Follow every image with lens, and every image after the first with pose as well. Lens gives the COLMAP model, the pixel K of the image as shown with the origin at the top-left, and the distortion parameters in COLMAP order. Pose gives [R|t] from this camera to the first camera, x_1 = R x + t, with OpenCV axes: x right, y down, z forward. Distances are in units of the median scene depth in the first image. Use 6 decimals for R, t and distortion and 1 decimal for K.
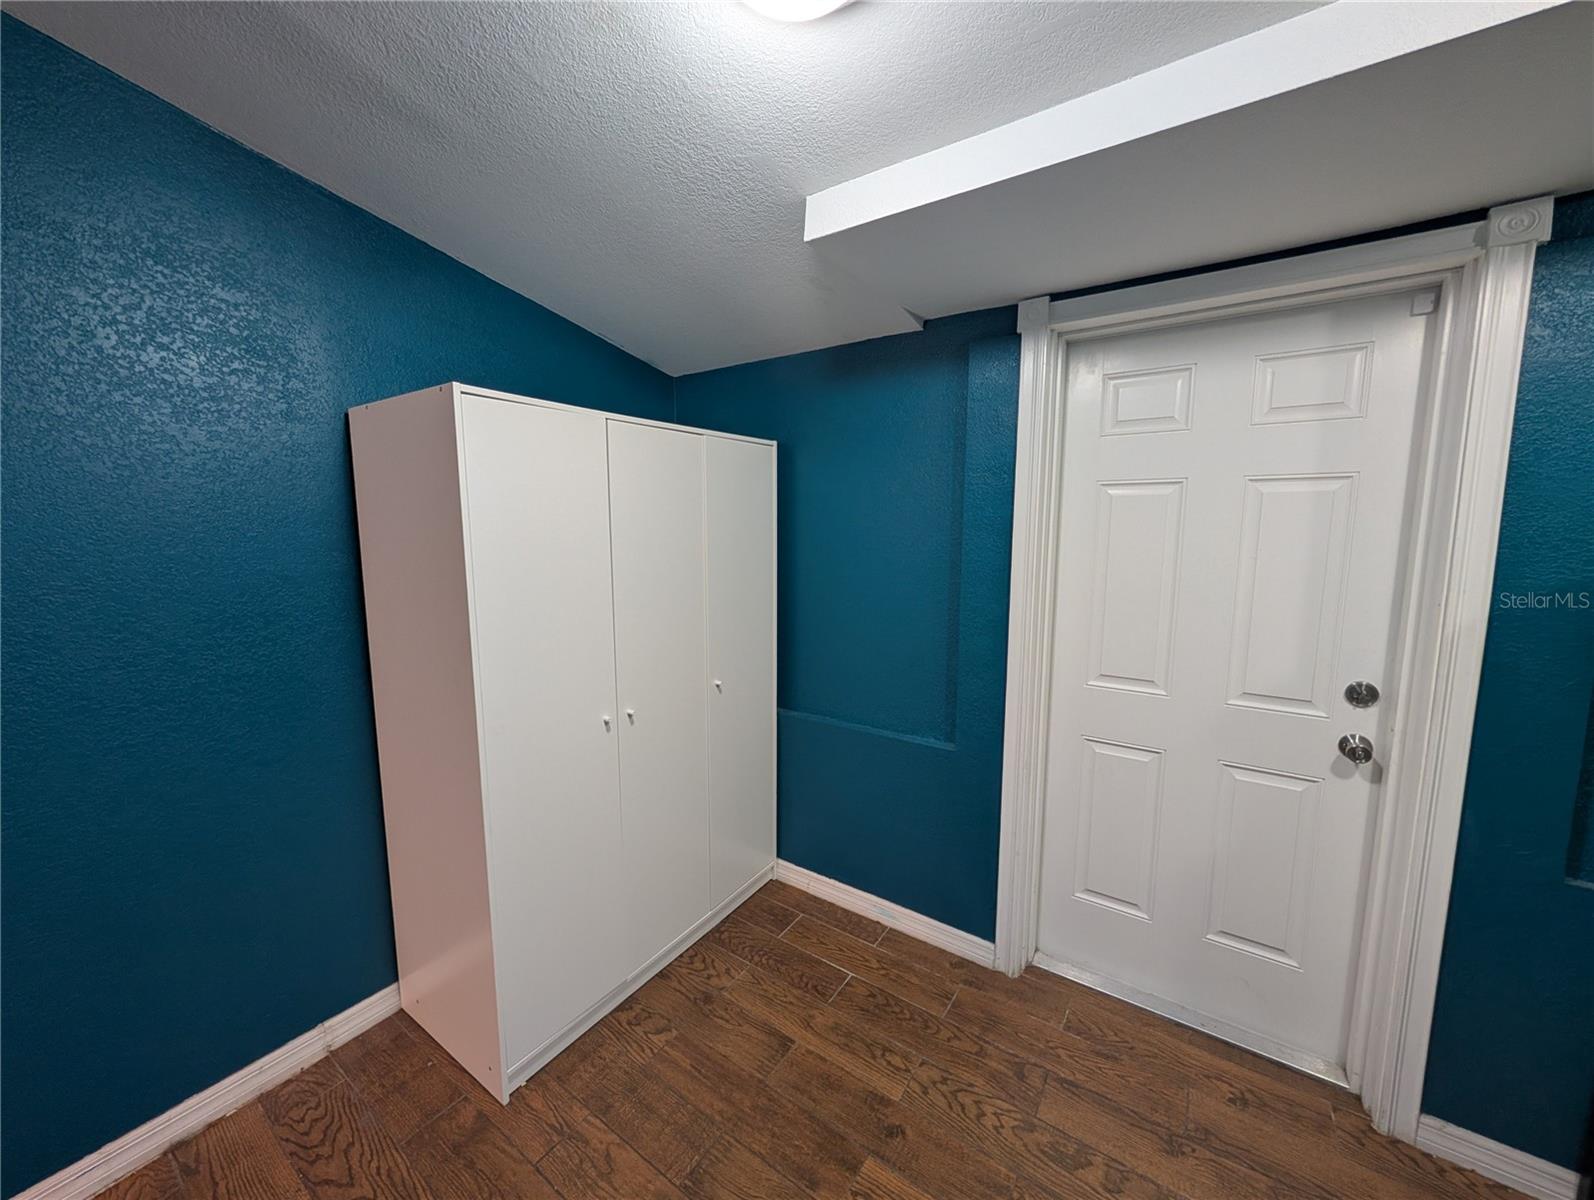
lens RADIAL K [[605.0, 0, 799.0], [0, 605.0, 598.3], [0, 0, 1]] dist [0.001137, -0.000265]
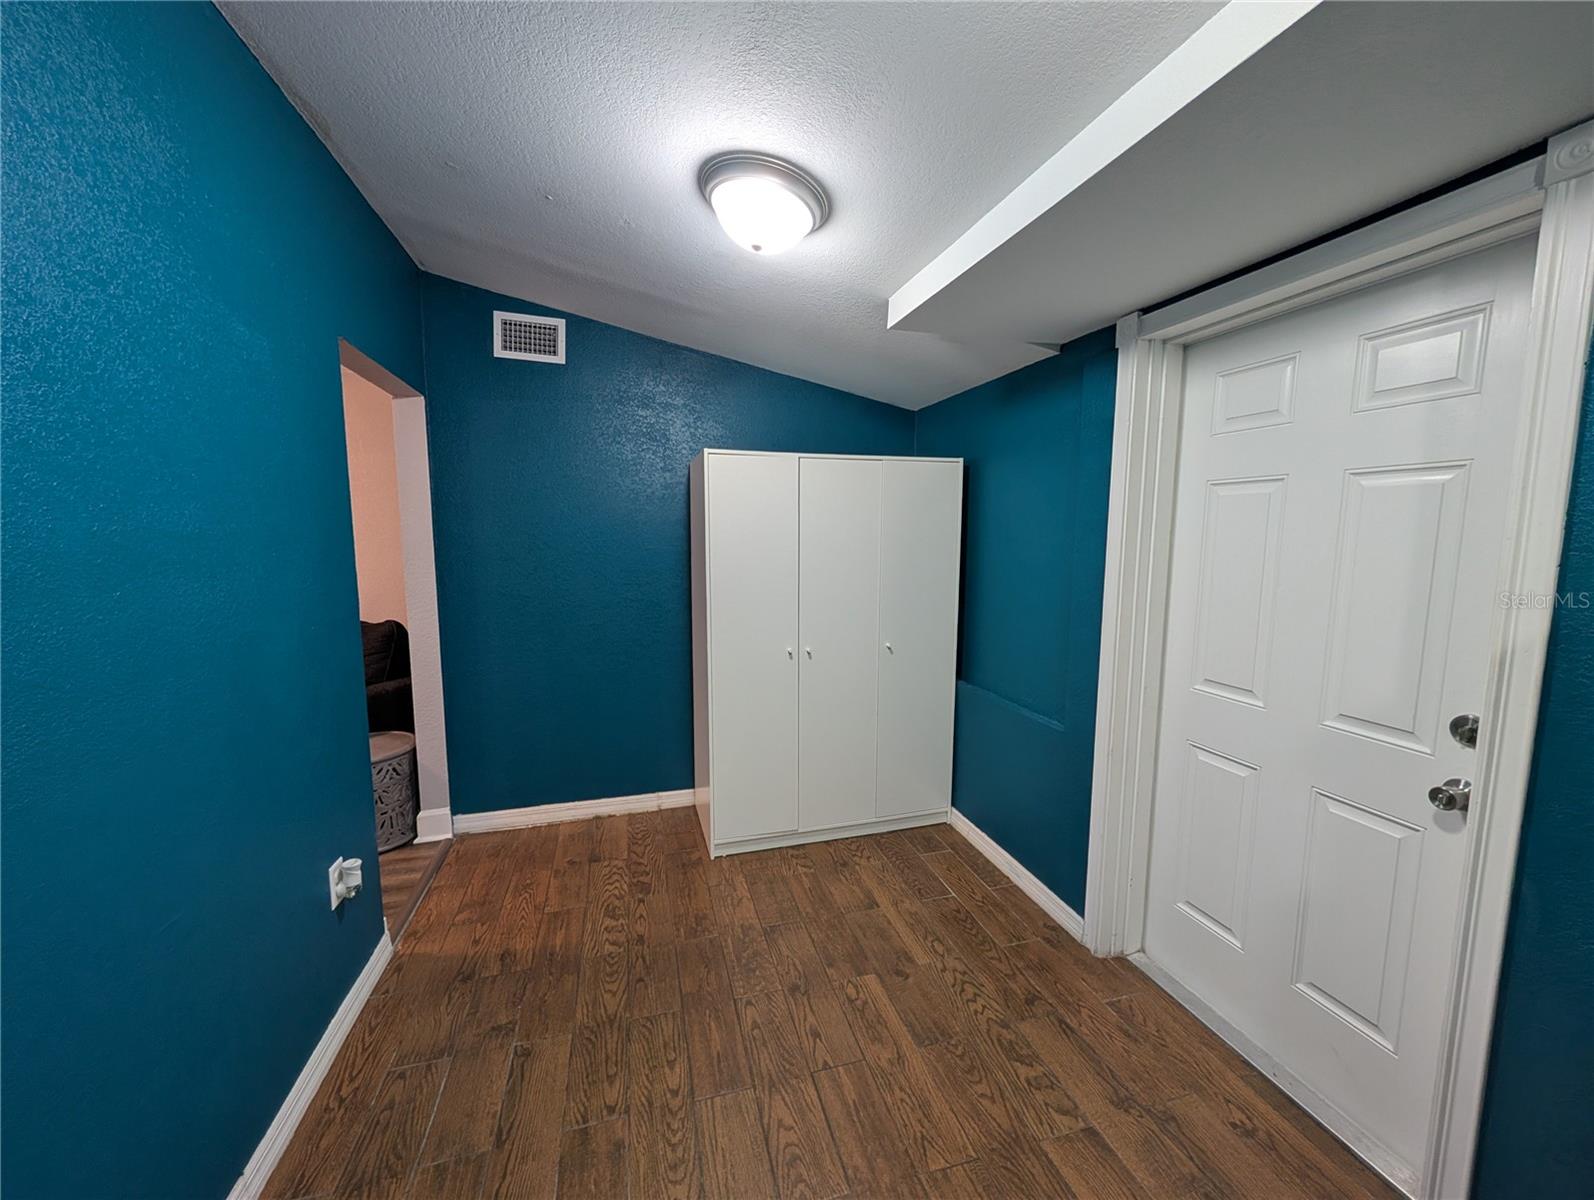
lens RADIAL K [[605.0, 0, 794.8], [0, 605.0, 597.5], [0, 0, 1]] dist [0.001137, -0.000265]
pose [[0.769429, 0.074330, -0.634392, 0.675855], [-0.082323, 0.996462, 0.016907, 0.037614], [0.633405, 0.039216, 0.772826, -0.197522]]
